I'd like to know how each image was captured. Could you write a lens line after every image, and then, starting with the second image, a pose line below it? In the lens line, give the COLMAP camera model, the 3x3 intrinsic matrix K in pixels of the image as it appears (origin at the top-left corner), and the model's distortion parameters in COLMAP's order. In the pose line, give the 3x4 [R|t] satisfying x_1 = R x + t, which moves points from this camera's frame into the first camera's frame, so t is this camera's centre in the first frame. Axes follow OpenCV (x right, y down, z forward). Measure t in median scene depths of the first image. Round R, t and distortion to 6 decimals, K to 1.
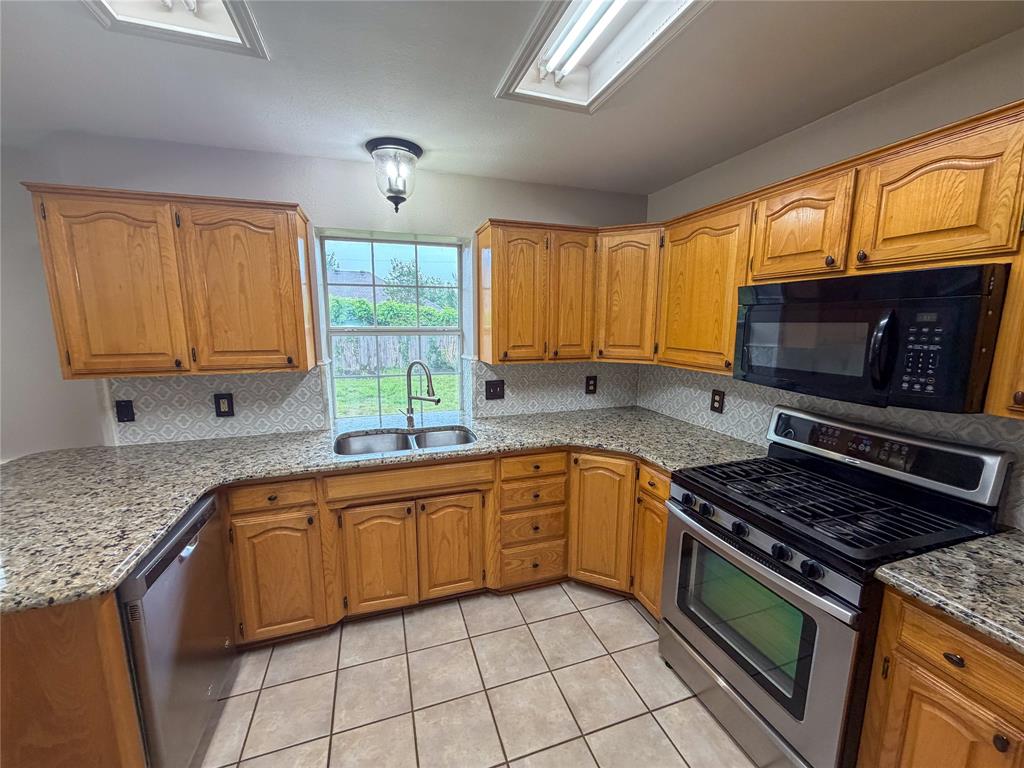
lens RADIAL K [[407.4, 0, 510.0], [0, 407.4, 384.2], [0, 0, 1]] dist [-0.000030, -0.000130]
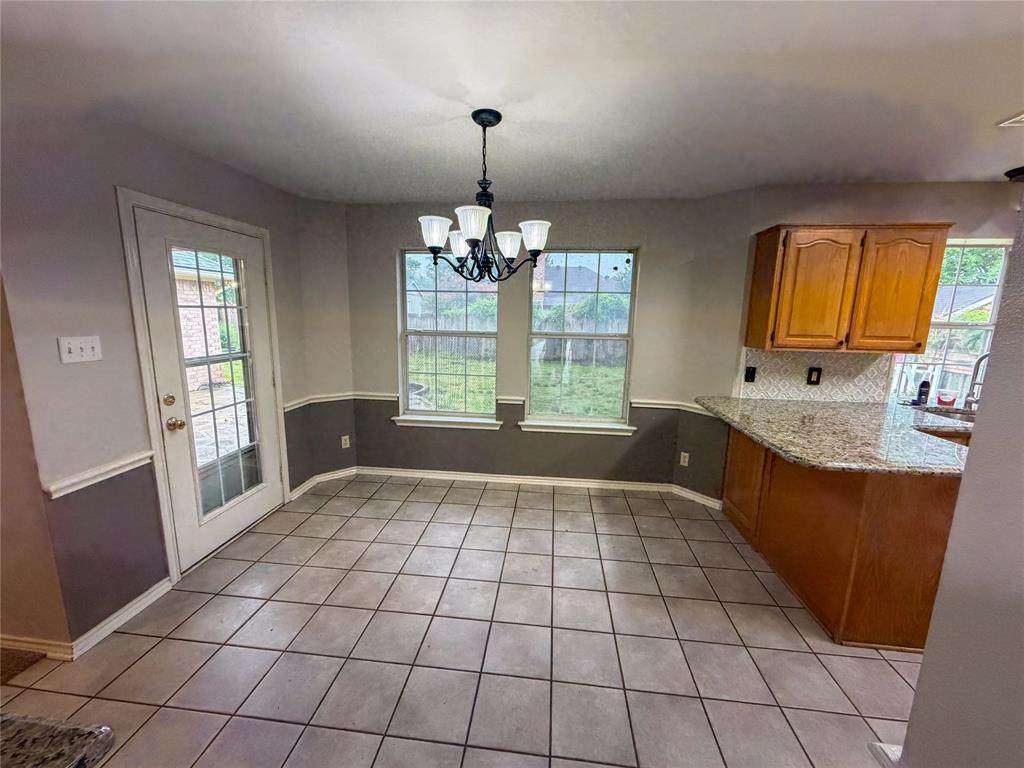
lens RADIAL K [[407.4, 0, 510.0], [0, 407.4, 384.2], [0, 0, 1]] dist [-0.000030, -0.000130]
pose [[0.907691, 0.088425, -0.410217, -1.157744], [-0.081709, 0.996079, 0.033913, 0.125031], [0.411607, 0.002736, 0.911357, -0.698241]]
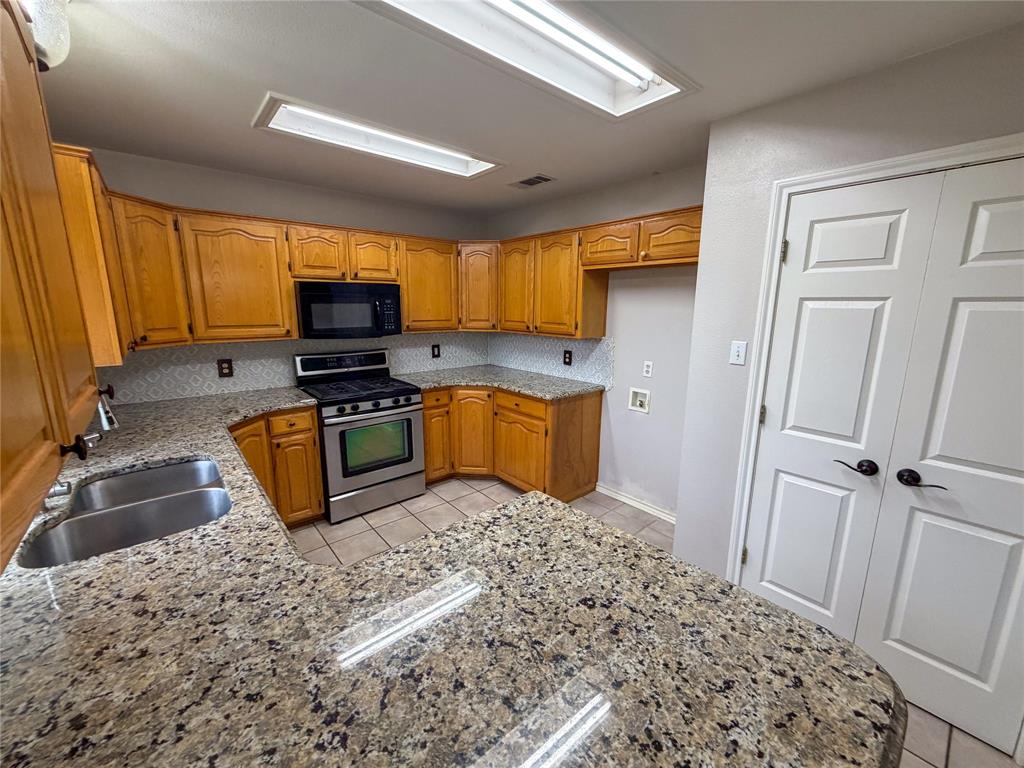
lens RADIAL K [[407.4, 0, 510.0], [0, 407.4, 384.2], [0, 0, 1]] dist [-0.000030, -0.000130]
pose [[-0.373126, -0.182382, 0.909678, -1.088432], [0.138817, 0.958476, 0.249105, -0.114781], [-0.917337, 0.219226, -0.332315, 0.732761]]
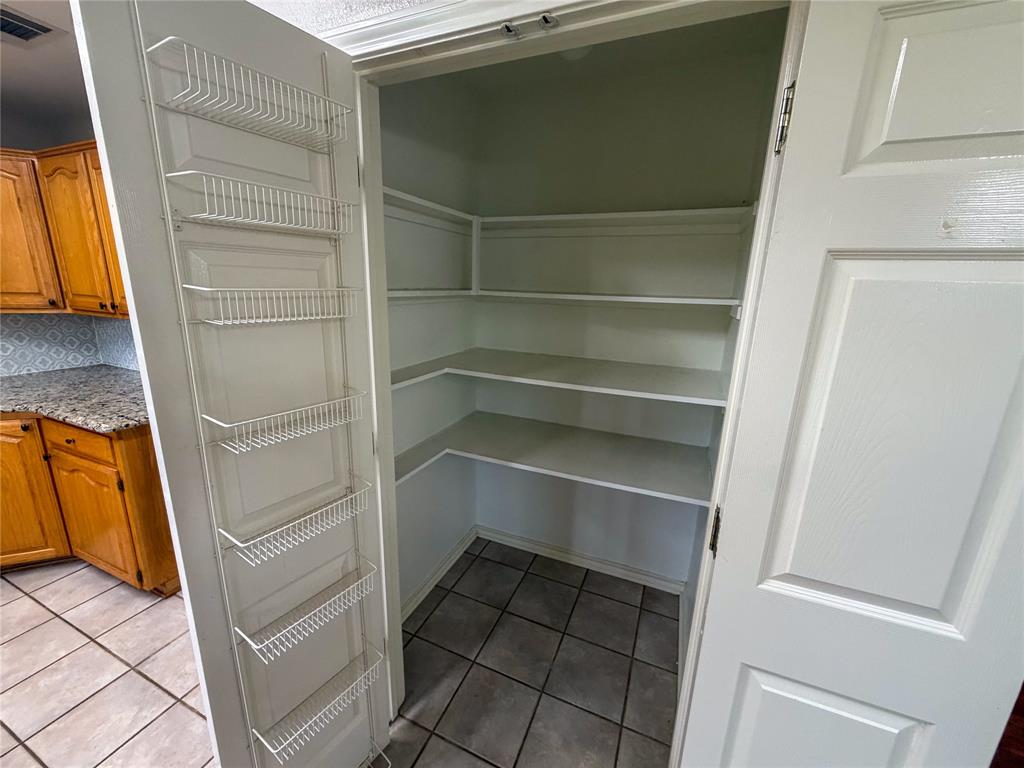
lens RADIAL K [[407.4, 0, 510.0], [0, 407.4, 384.2], [0, 0, 1]] dist [-0.000030, -0.000130]
pose [[-0.744987, -0.179828, 0.642383, -0.971241], [0.075540, 0.934043, 0.349081, -0.004800], [-0.662788, 0.308587, -0.682266, 0.133589]]
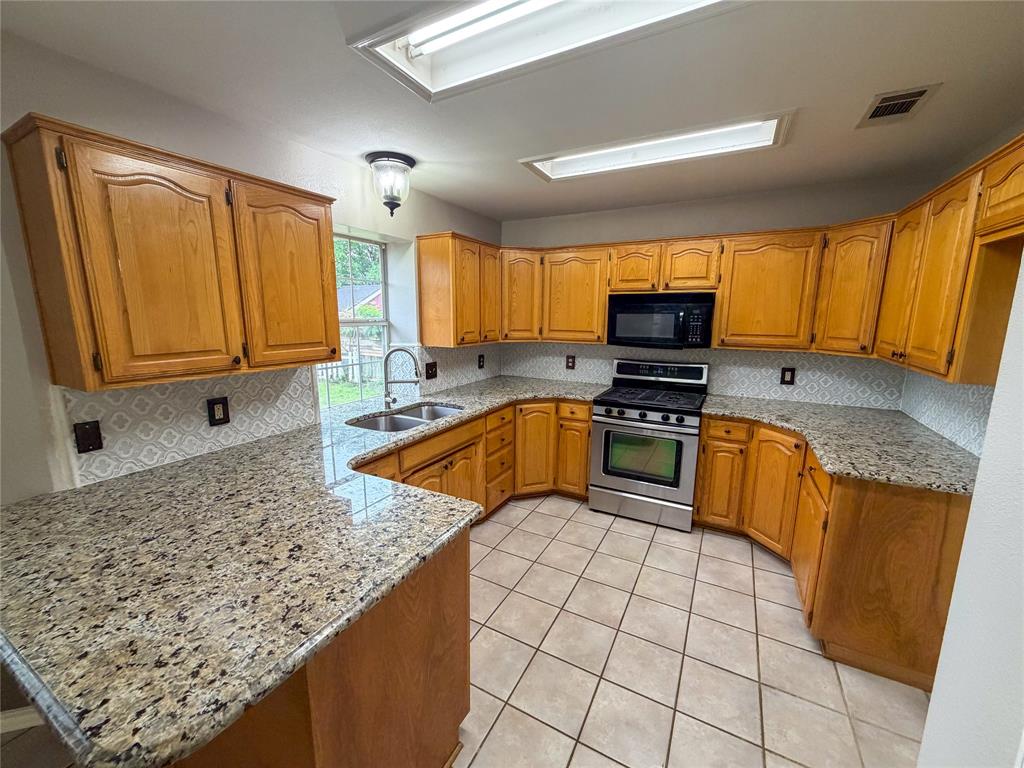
lens RADIAL K [[407.4, 0, 510.0], [0, 407.4, 384.2], [0, 0, 1]] dist [-0.000030, -0.000130]
pose [[0.732240, -0.116335, 0.671037, -0.896777], [0.102634, 0.992900, 0.060140, 0.006922], [-0.673269, 0.024835, 0.738980, -0.045850]]
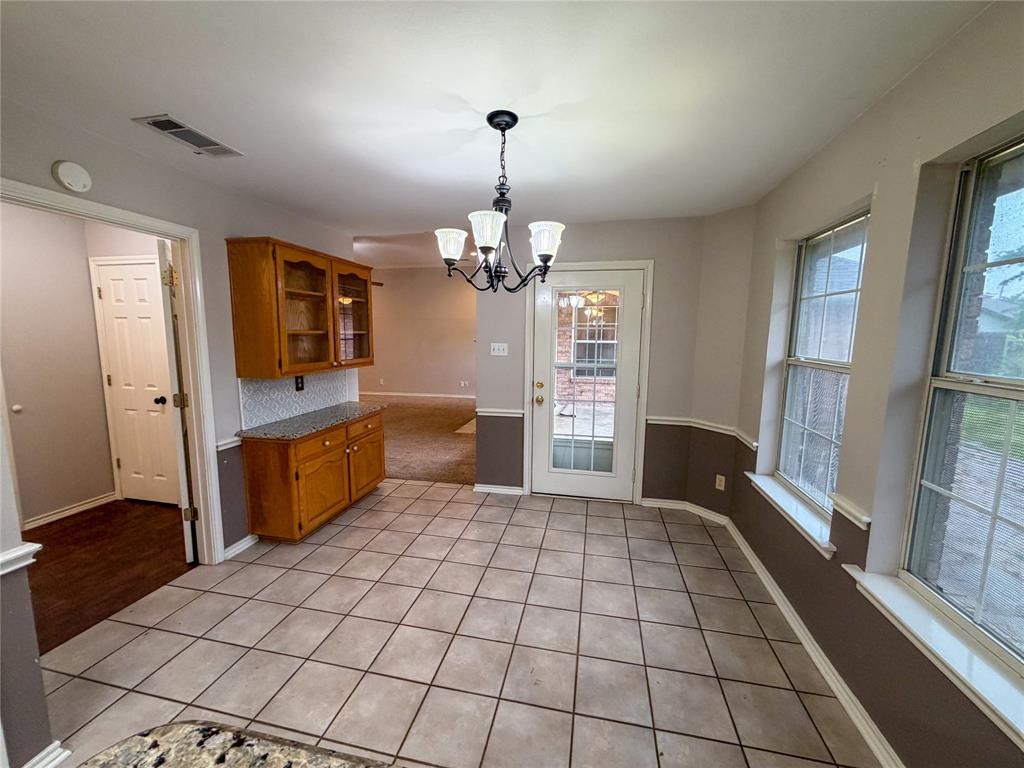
lens RADIAL K [[407.4, 0, 510.0], [0, 407.4, 384.2], [0, 0, 1]] dist [-0.000030, -0.000130]
pose [[-0.510078, 0.105005, -0.853694, -0.840663], [-0.140906, 0.968911, 0.203367, -0.068636], [0.848508, 0.224023, -0.479425, 0.666140]]
